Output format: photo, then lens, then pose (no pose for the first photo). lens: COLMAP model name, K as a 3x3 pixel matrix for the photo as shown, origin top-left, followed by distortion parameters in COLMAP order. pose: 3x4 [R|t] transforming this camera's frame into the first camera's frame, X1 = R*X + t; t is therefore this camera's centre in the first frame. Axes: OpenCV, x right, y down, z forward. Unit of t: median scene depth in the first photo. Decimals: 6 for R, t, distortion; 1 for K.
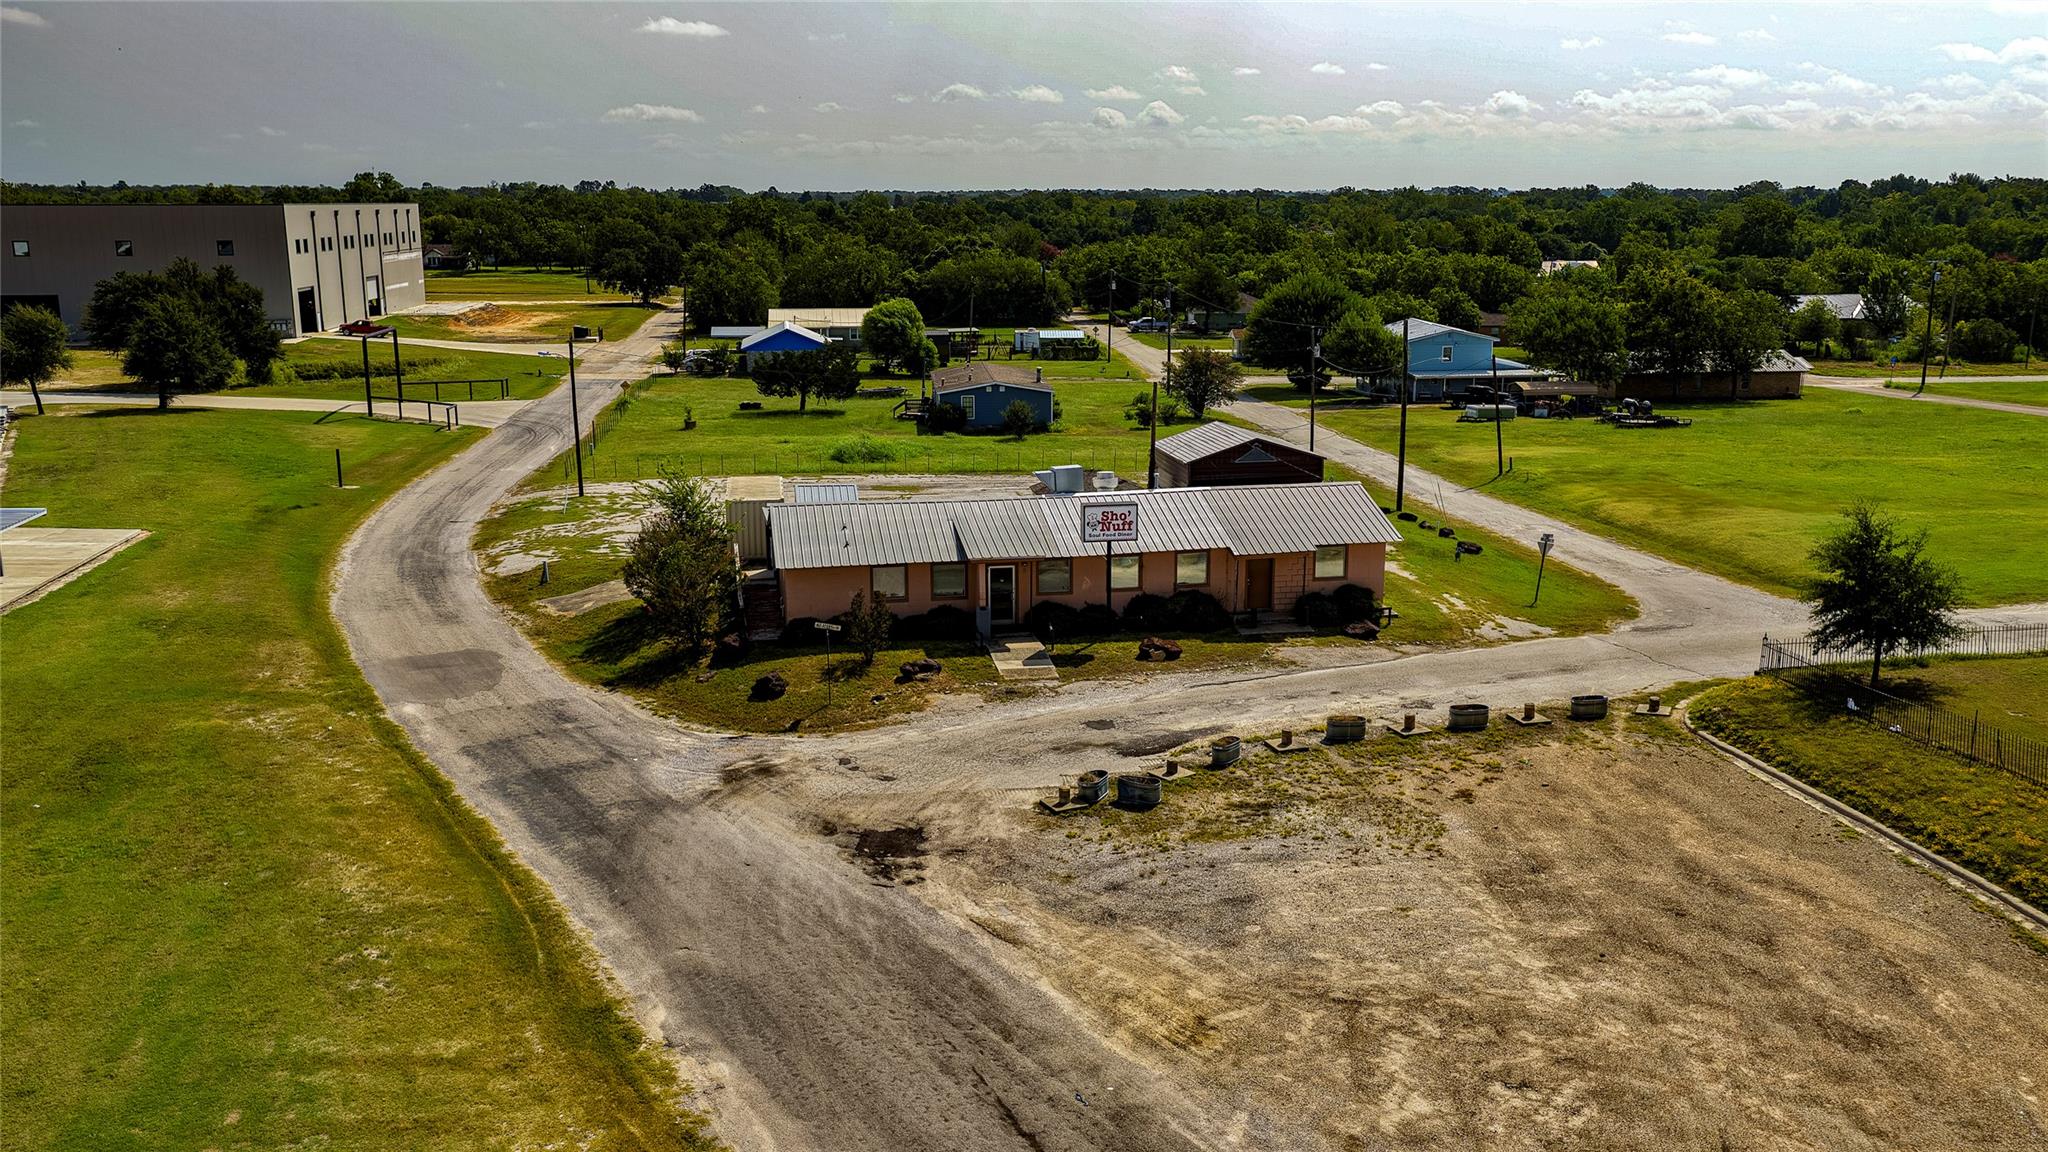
lens RADIAL K [[1701.3, 0, 1027.0], [0, 1701.3, 575.1], [0, 0, 1]] dist [-0.013936, 0.035121]
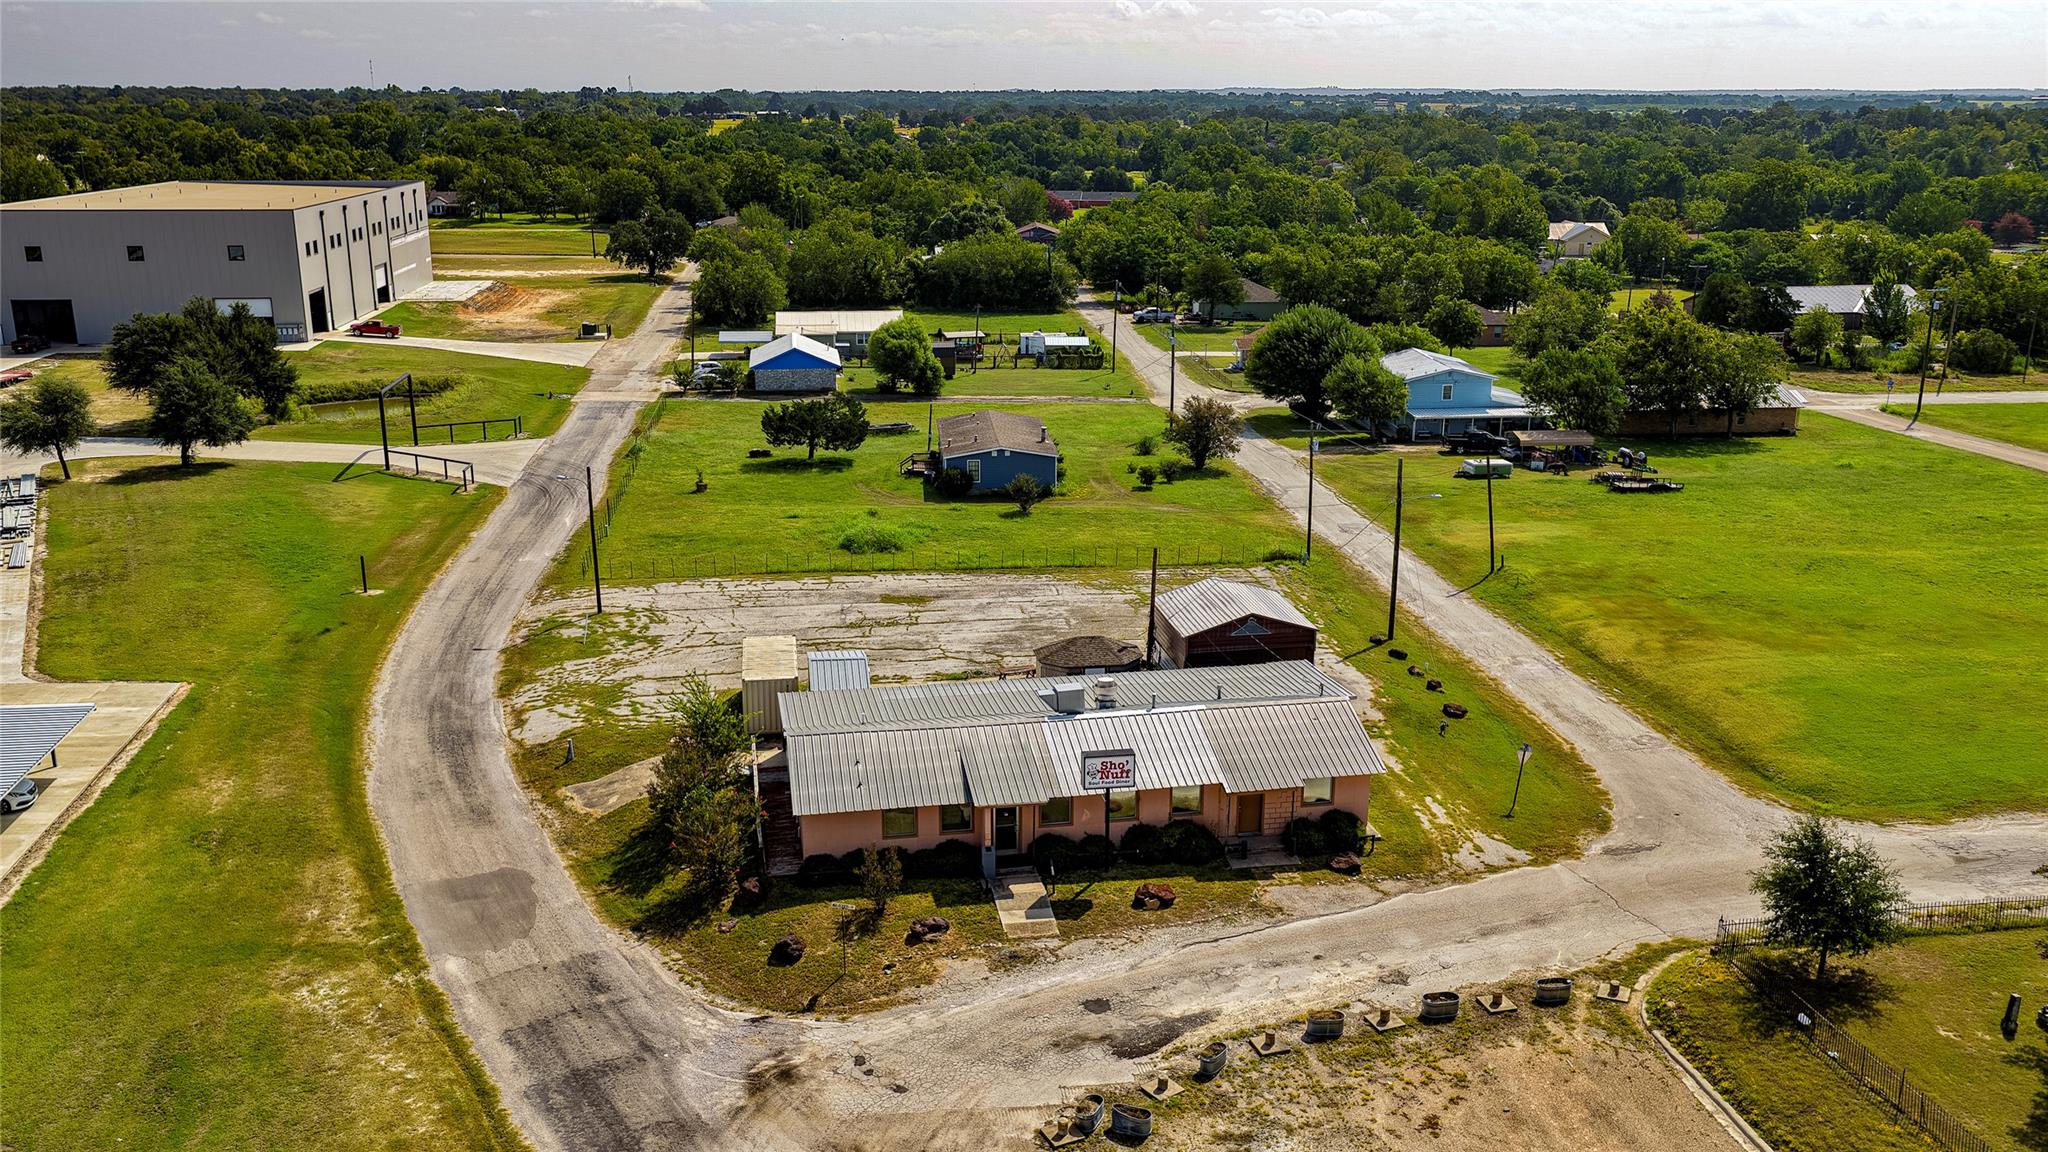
lens RADIAL K [[1701.3, 0, 1027.0], [0, 1701.3, 575.1], [0, 0, 1]] dist [-0.013936, 0.035121]
pose [[0.999974, 0.007024, -0.001876, -0.000769], [-0.006902, 0.998250, 0.058728, -0.164977], [0.002285, -0.058714, 0.998272, -0.037034]]
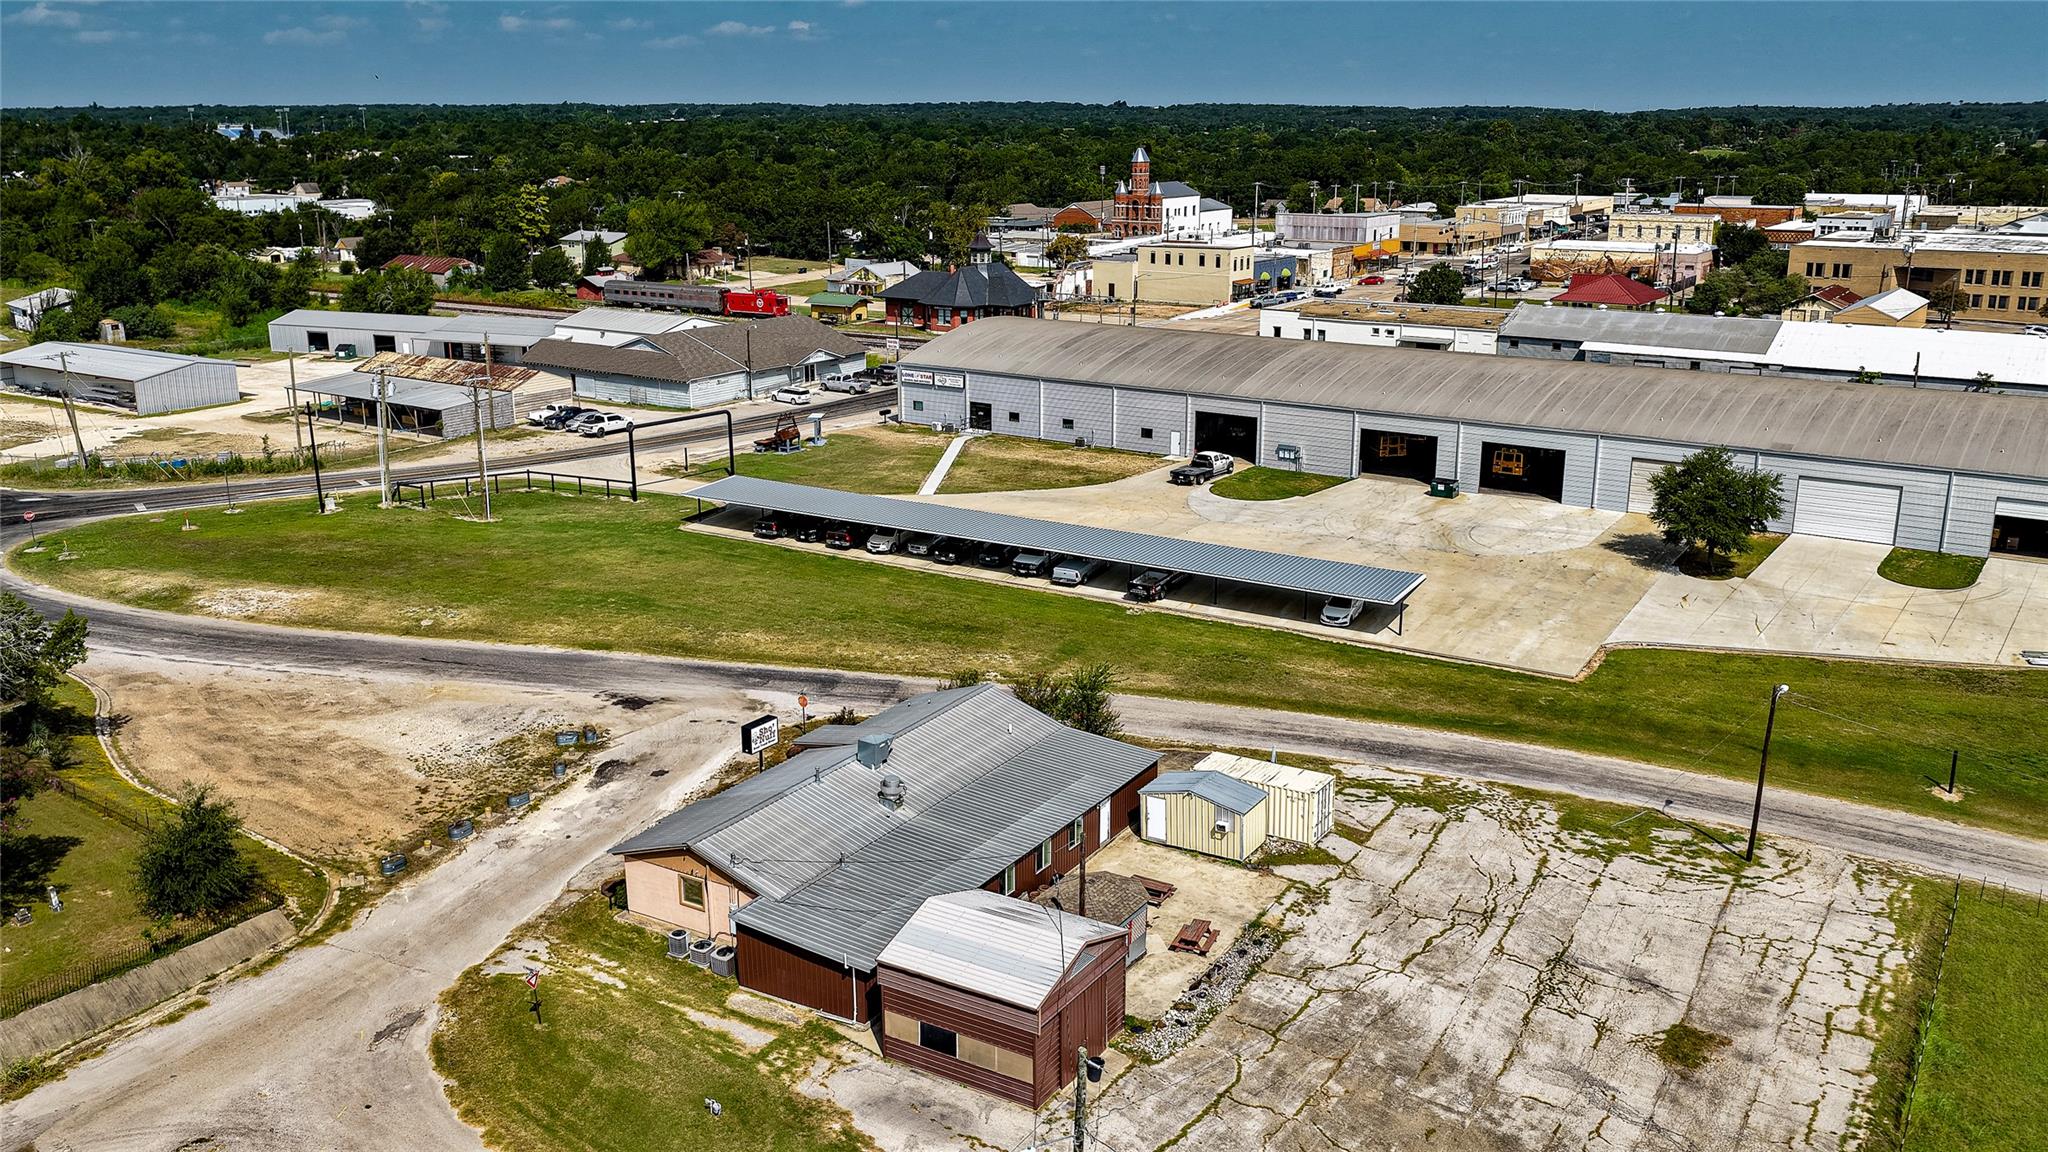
lens RADIAL K [[1701.3, 0, 1027.0], [0, 1701.3, 575.1], [0, 0, 1]] dist [-0.013936, 0.035121]
pose [[-0.657569, 0.204288, -0.725169, 0.664926], [-0.157453, 0.904016, 0.397446, -0.552186], [0.736758, 0.375528, -0.562287, 1.441632]]
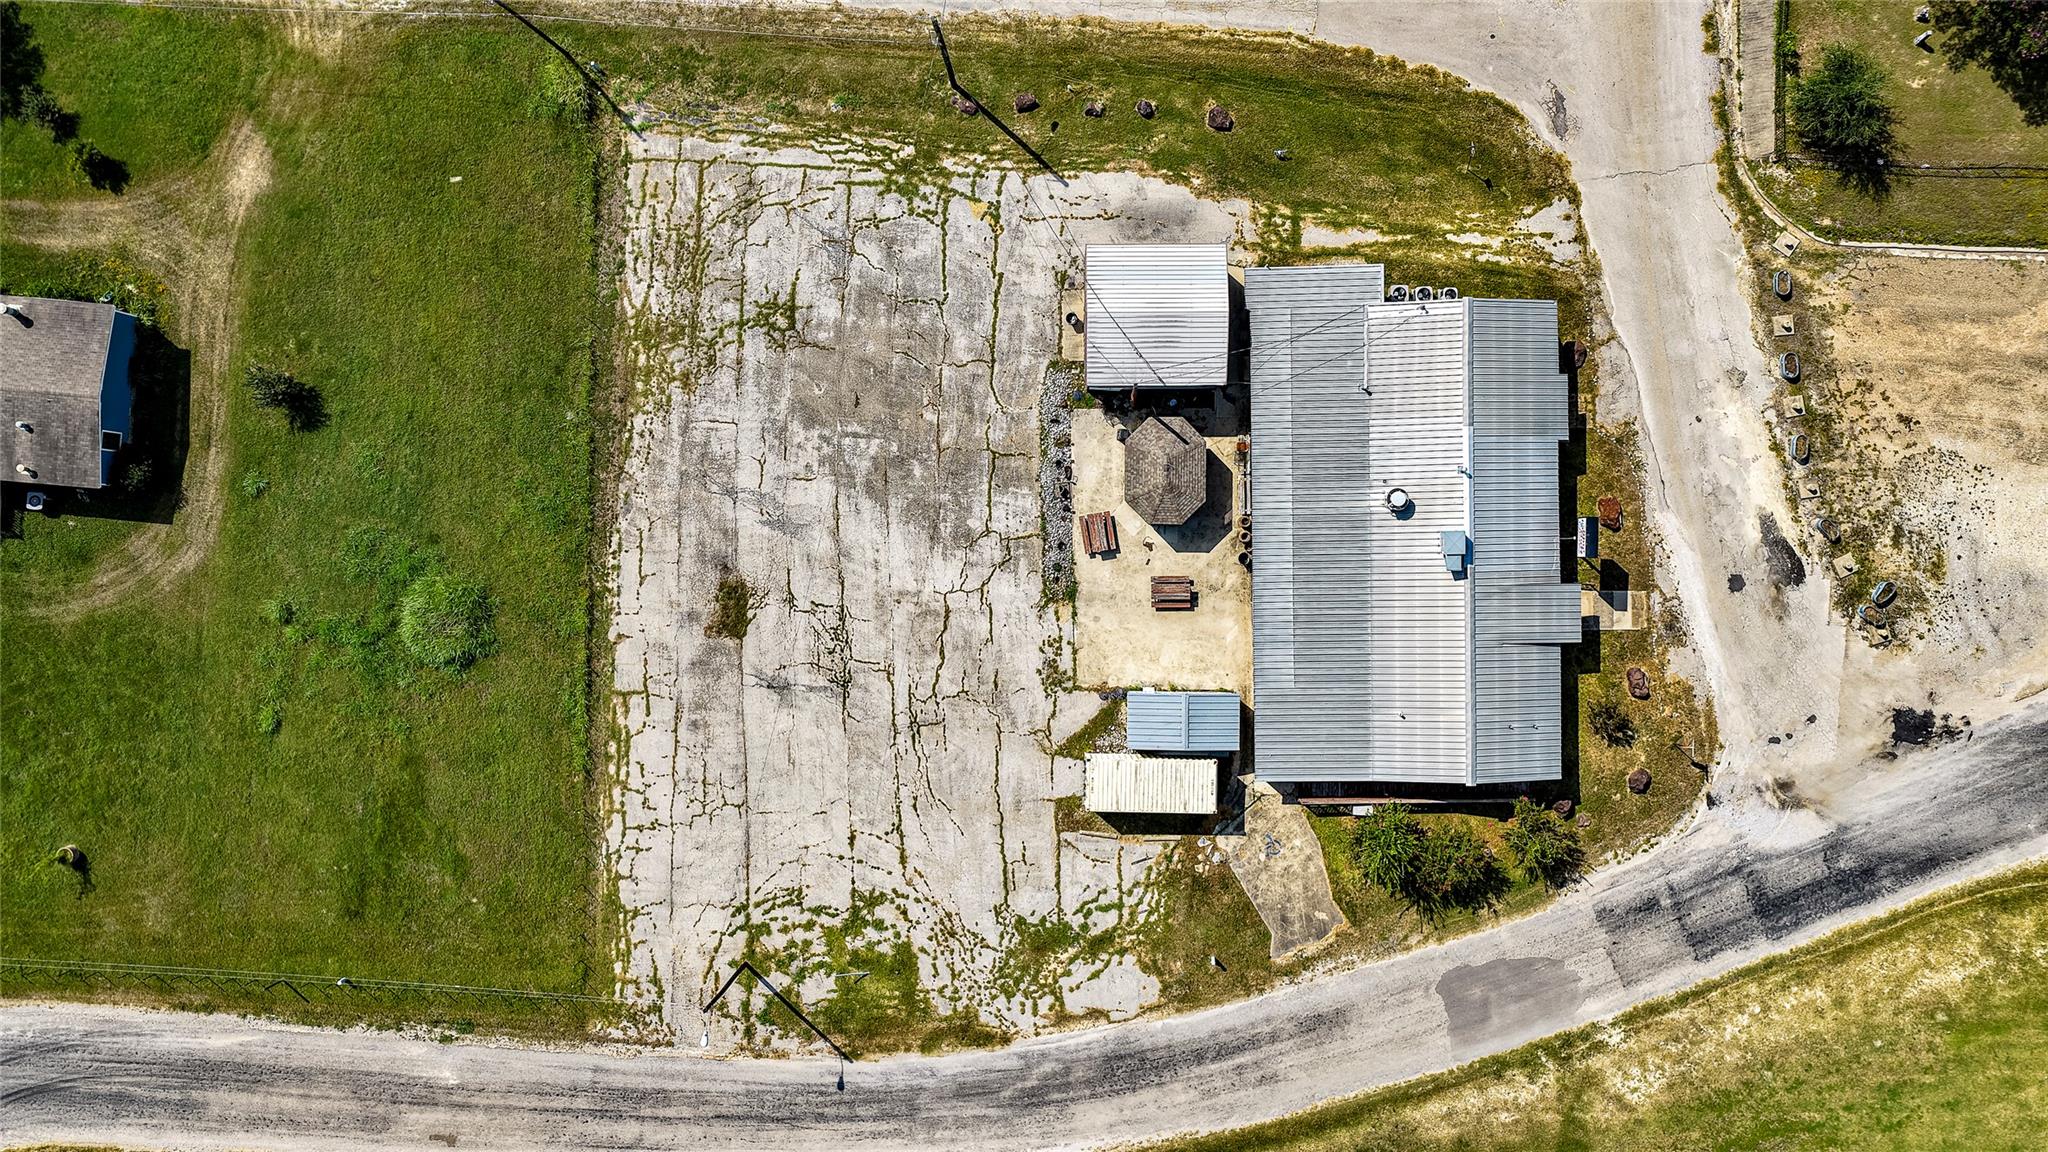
lens RADIAL K [[1701.3, 0, 1027.0], [0, 1701.3, 575.1], [0, 0, 1]] dist [-0.013936, 0.035121]
pose [[0.169391, -0.985533, -0.005546, -0.037738], [0.225144, 0.033217, 0.973759, -1.114949], [-0.959488, -0.166194, 0.227514, 0.861304]]
